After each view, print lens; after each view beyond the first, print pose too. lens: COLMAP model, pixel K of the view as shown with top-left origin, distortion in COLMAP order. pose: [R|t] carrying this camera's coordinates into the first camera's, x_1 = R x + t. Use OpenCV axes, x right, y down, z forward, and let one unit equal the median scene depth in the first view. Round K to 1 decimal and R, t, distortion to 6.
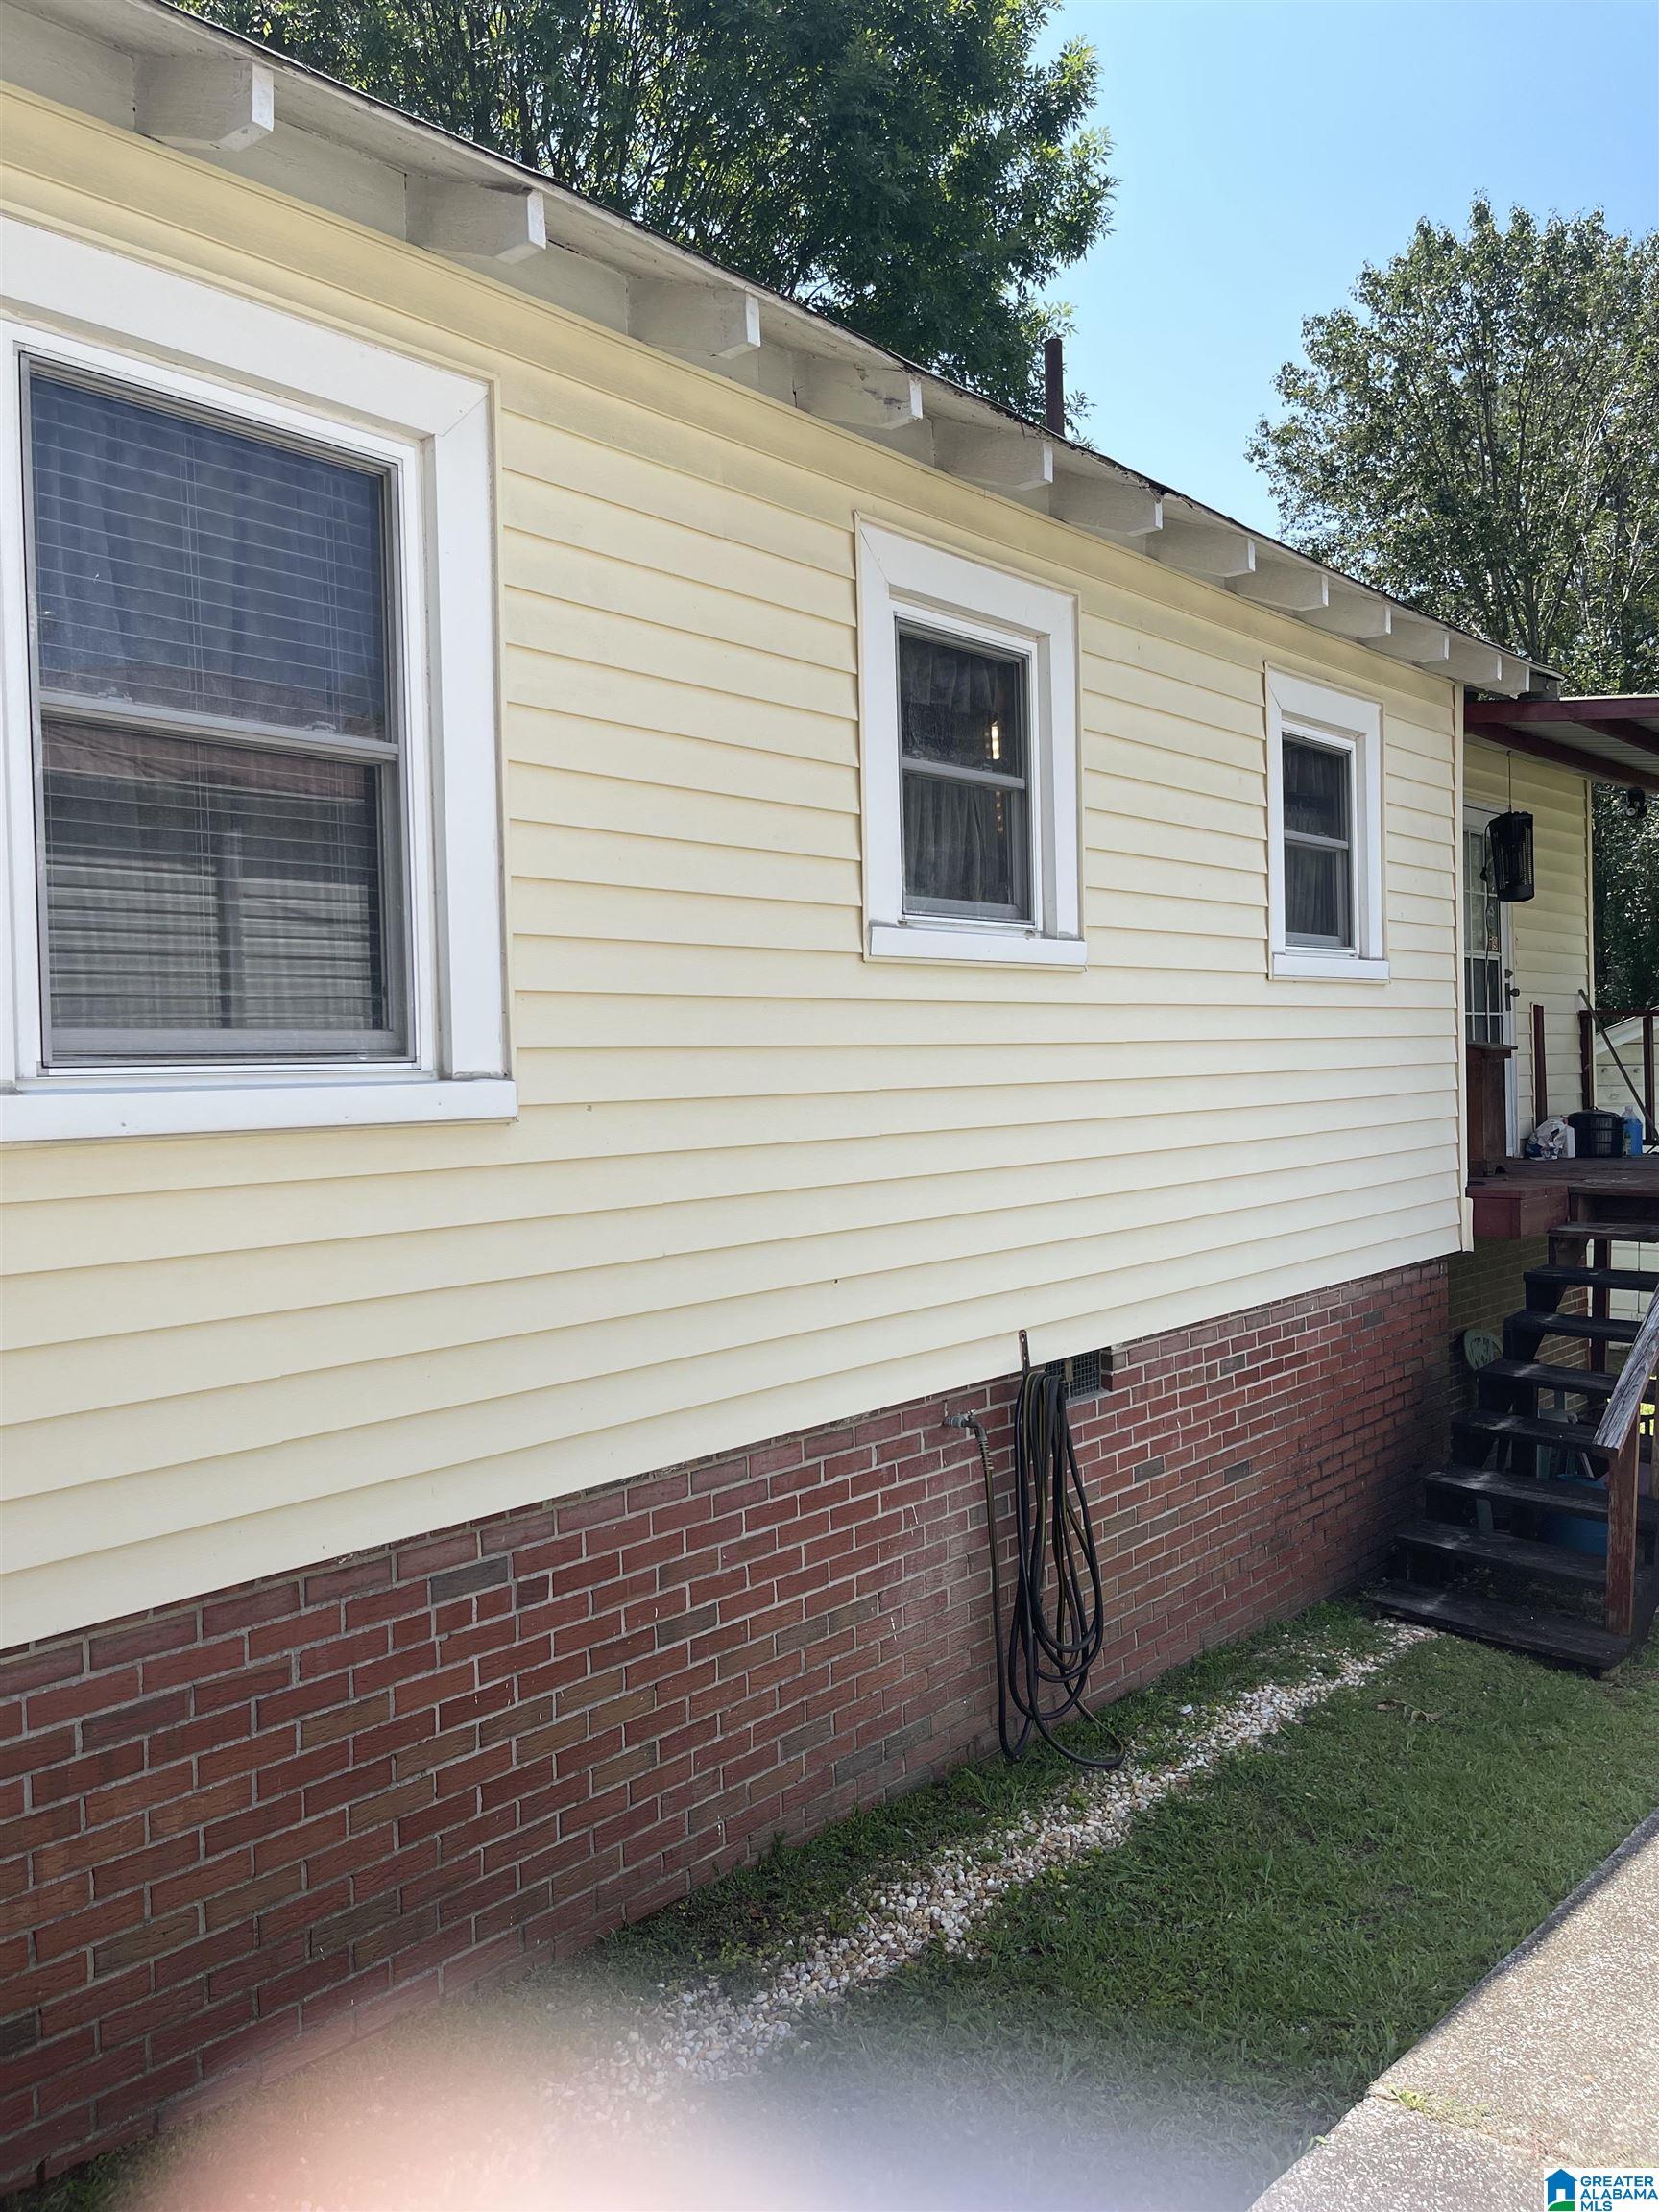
lens RADIAL K [[1640.8, 0, 829.5], [0, 1640.8, 1106.0], [0, 0, 1]] dist [0.037880, -0.000886]
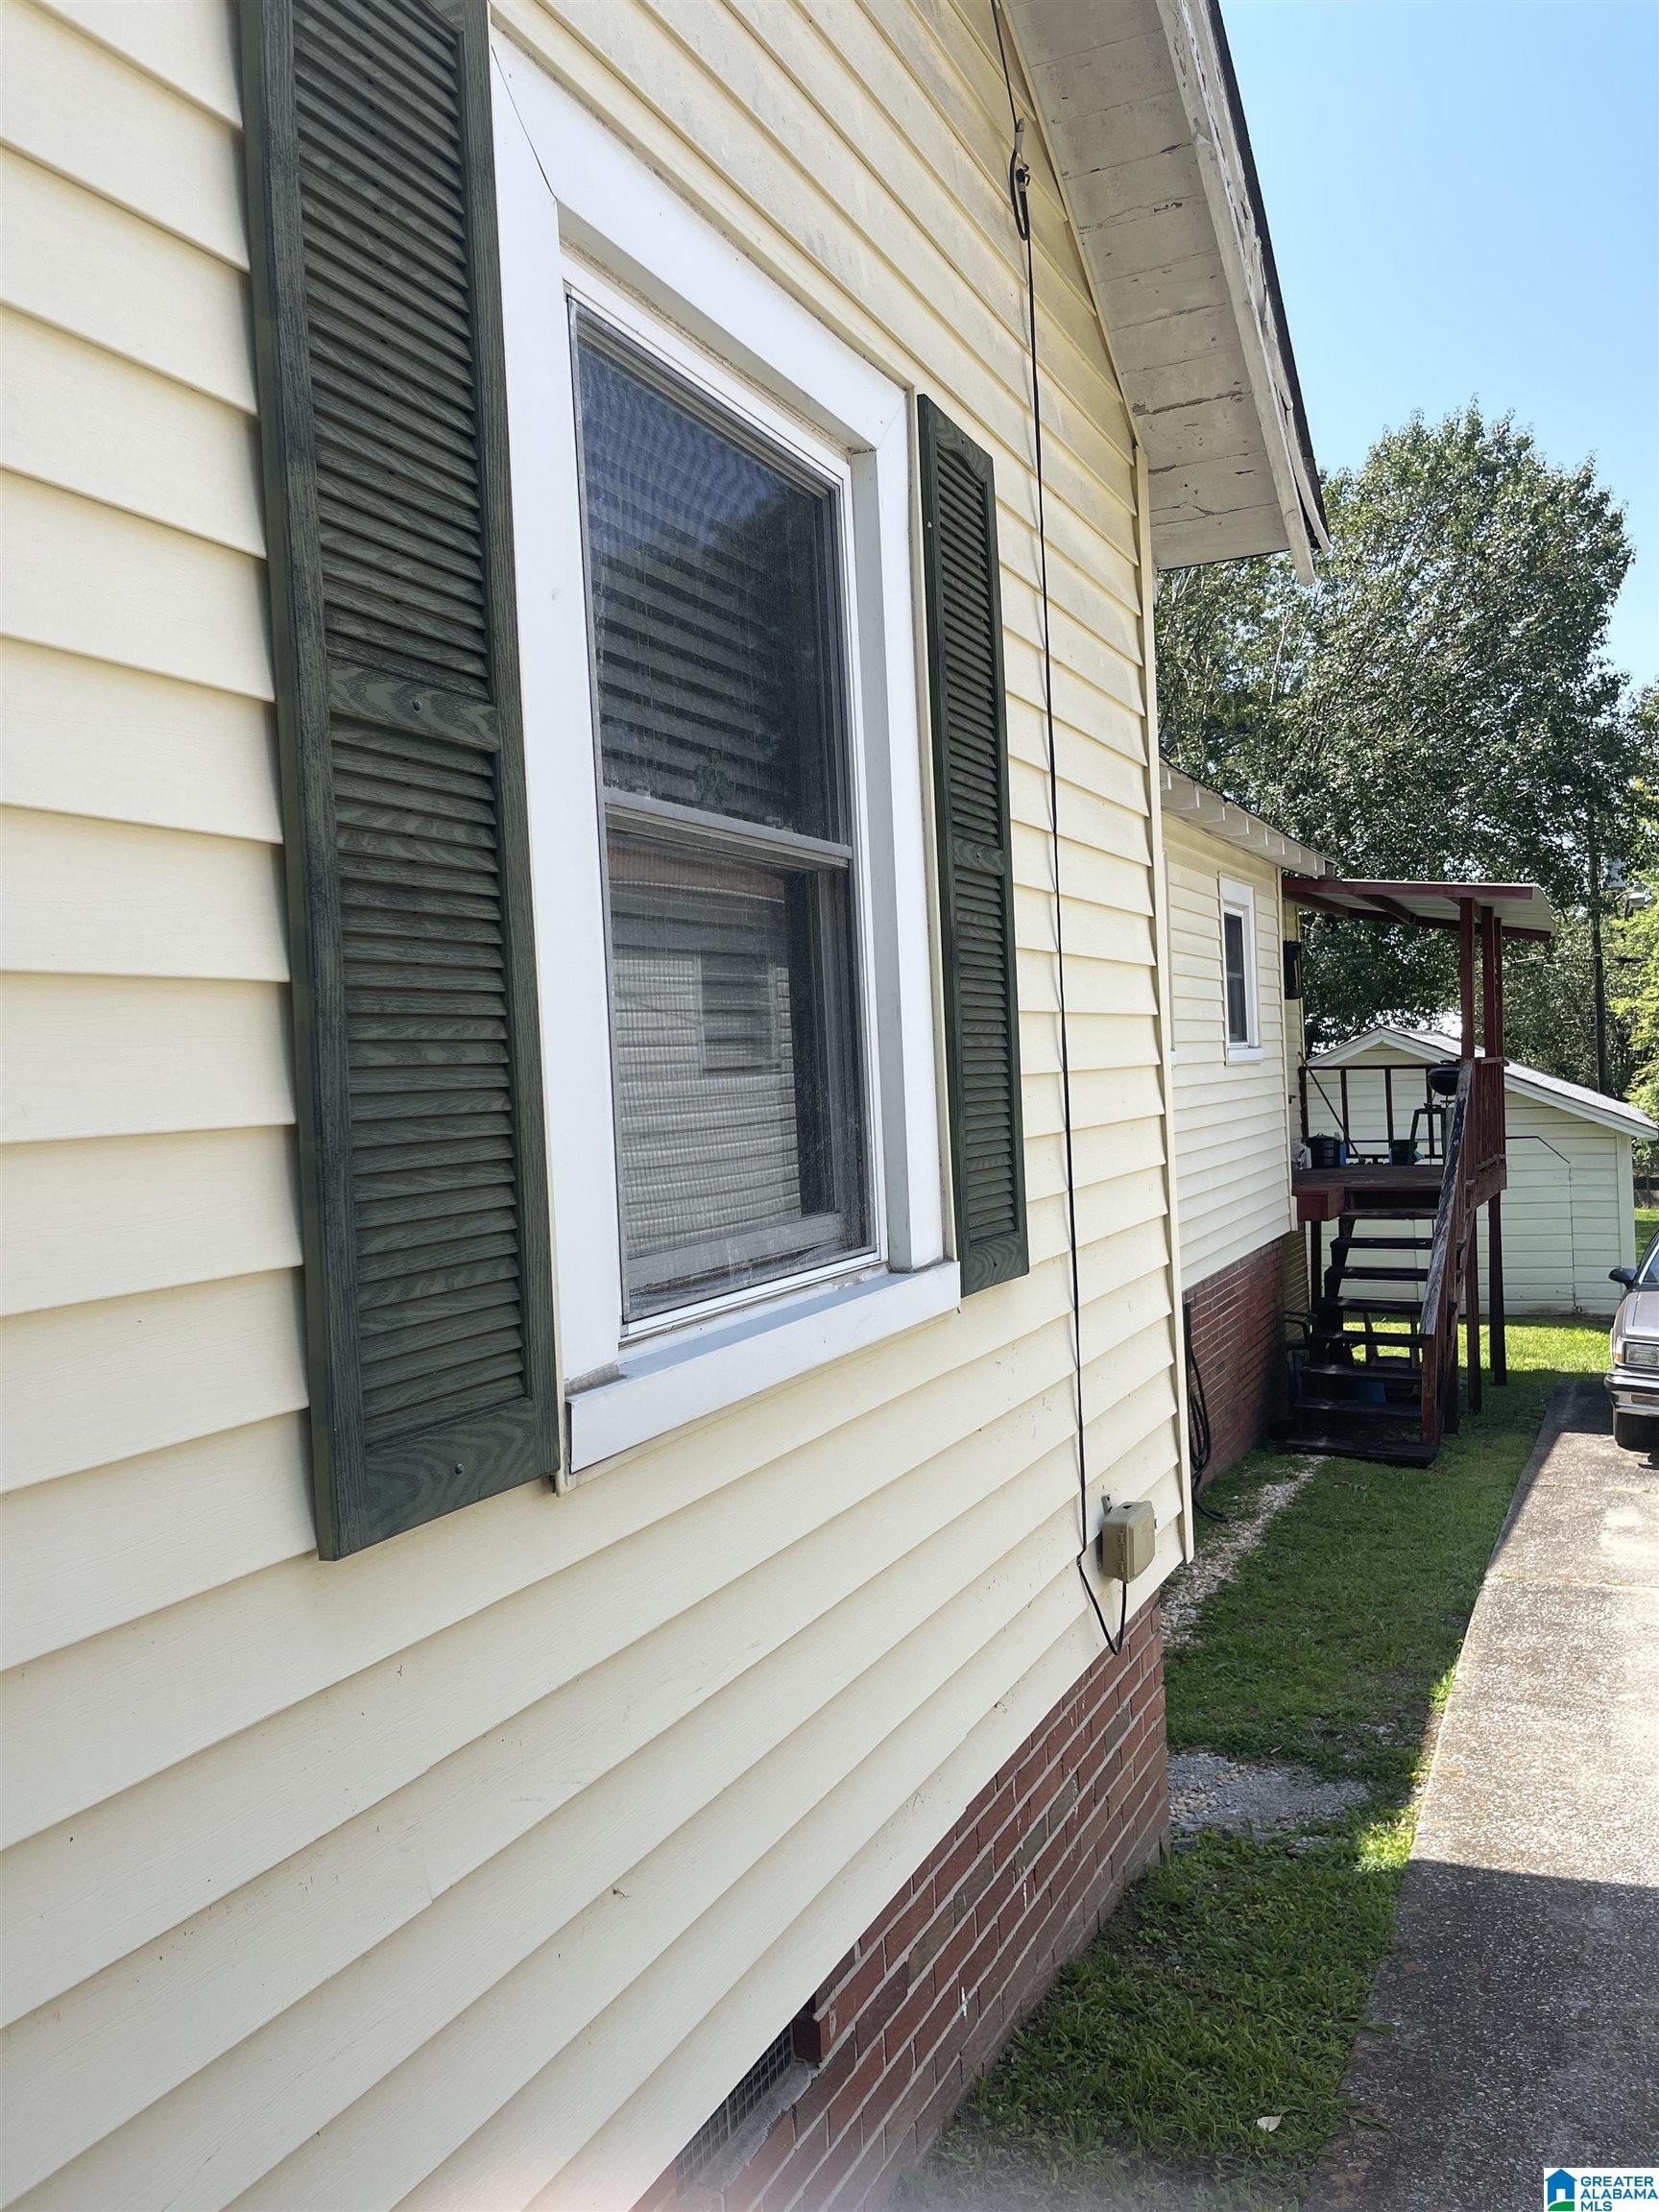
lens RADIAL K [[1640.8, 0, 829.5], [0, 1640.8, 1106.0], [0, 0, 1]] dist [0.037880, -0.000886]
pose [[0.963457, -0.020381, 0.267086, -0.550966], [0.024462, 0.999629, -0.011962, -0.026573], [-0.266743, 0.018059, 0.963598, -0.468188]]
